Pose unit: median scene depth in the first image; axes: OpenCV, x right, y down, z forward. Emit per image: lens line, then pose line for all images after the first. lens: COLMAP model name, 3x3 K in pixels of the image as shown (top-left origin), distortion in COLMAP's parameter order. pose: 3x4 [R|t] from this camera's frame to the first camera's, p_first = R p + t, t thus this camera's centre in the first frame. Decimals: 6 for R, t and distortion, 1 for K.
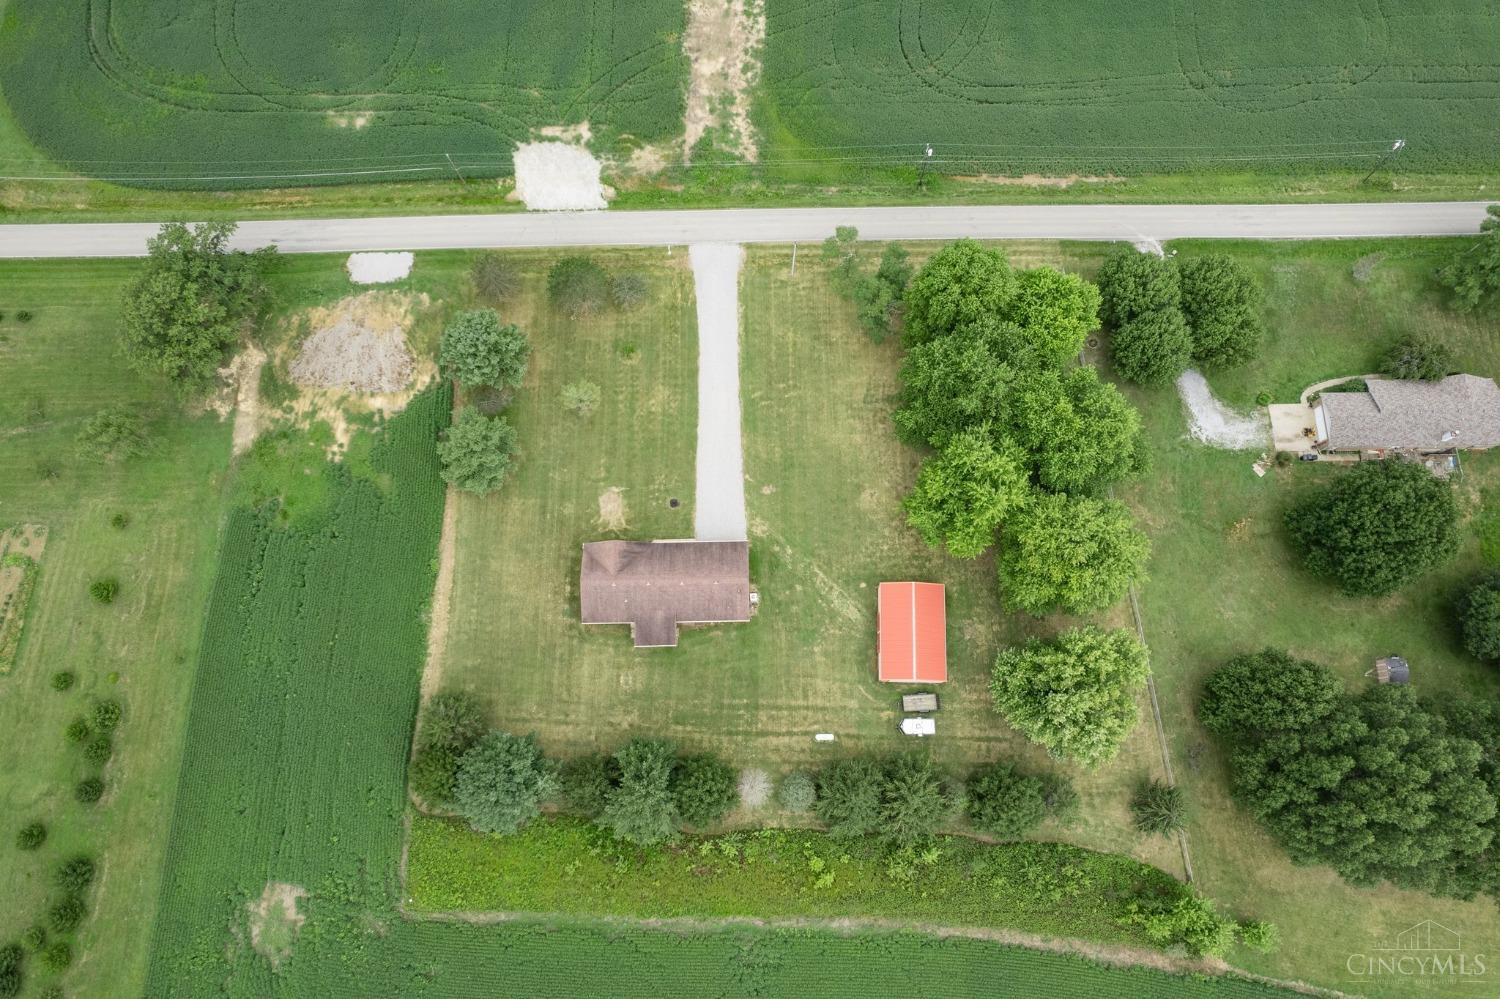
lens RADIAL K [[942.0, 0, 761.3], [0, 942.0, 512.4], [0, 0, 1]] dist [-0.007097, -0.000444]
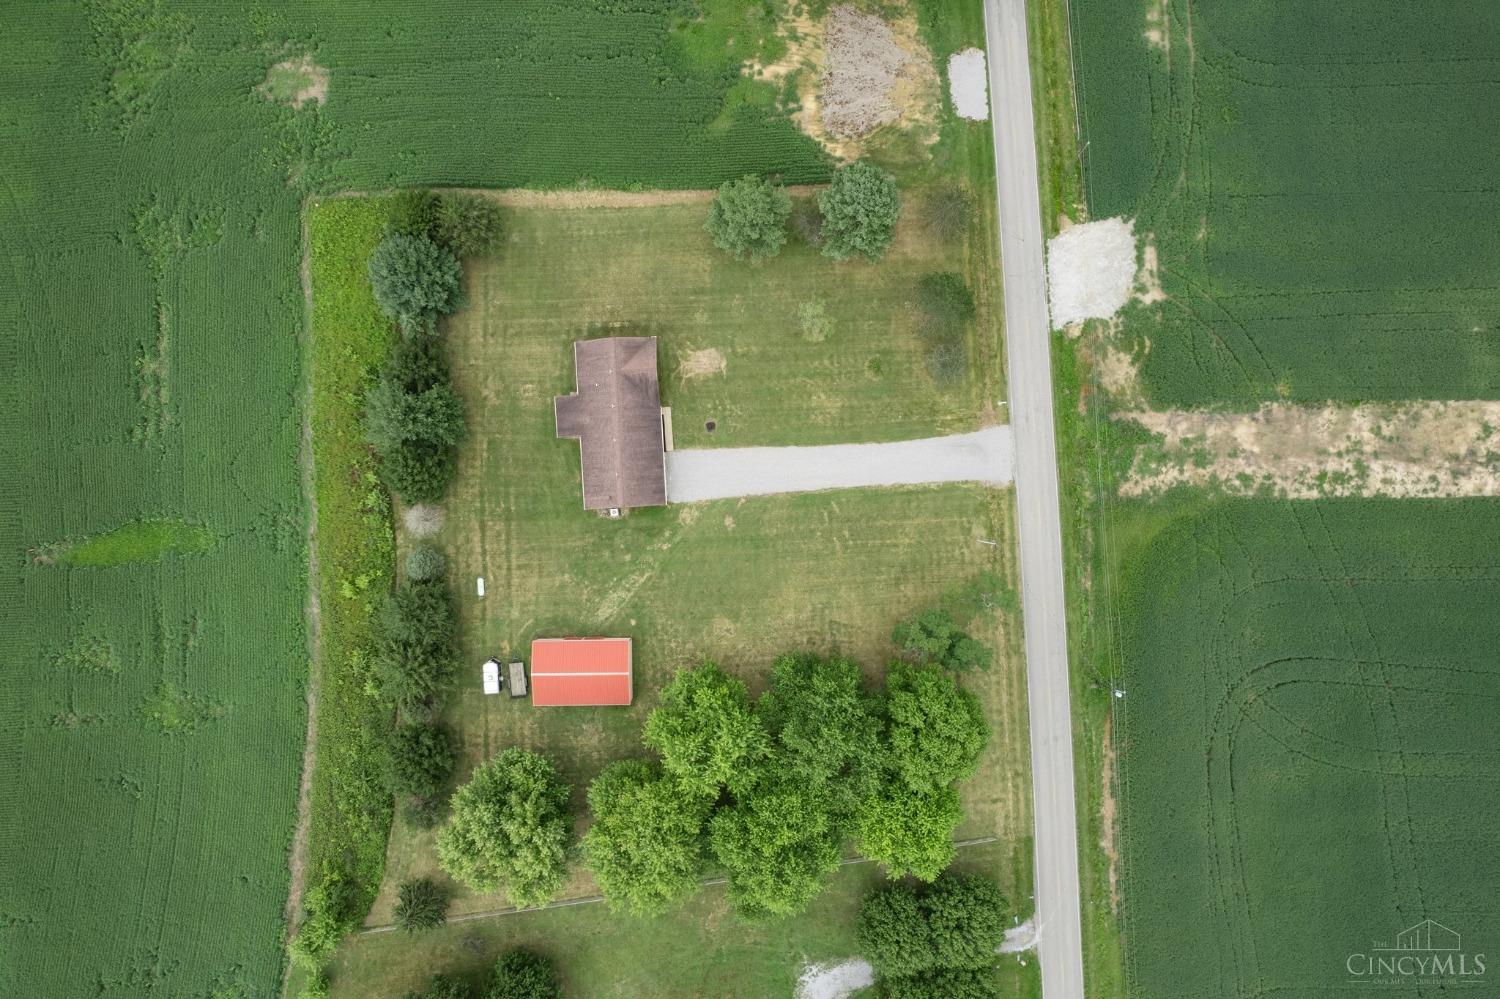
lens RADIAL K [[942.0, 0, 761.3], [0, 942.0, 512.4], [0, 0, 1]] dist [-0.007097, -0.000444]
pose [[0.037906, 0.999280, 0.001526, -0.003643], [-0.967050, 0.036298, 0.251987, -0.292264], [0.251750, -0.011028, 0.967729, 0.073264]]
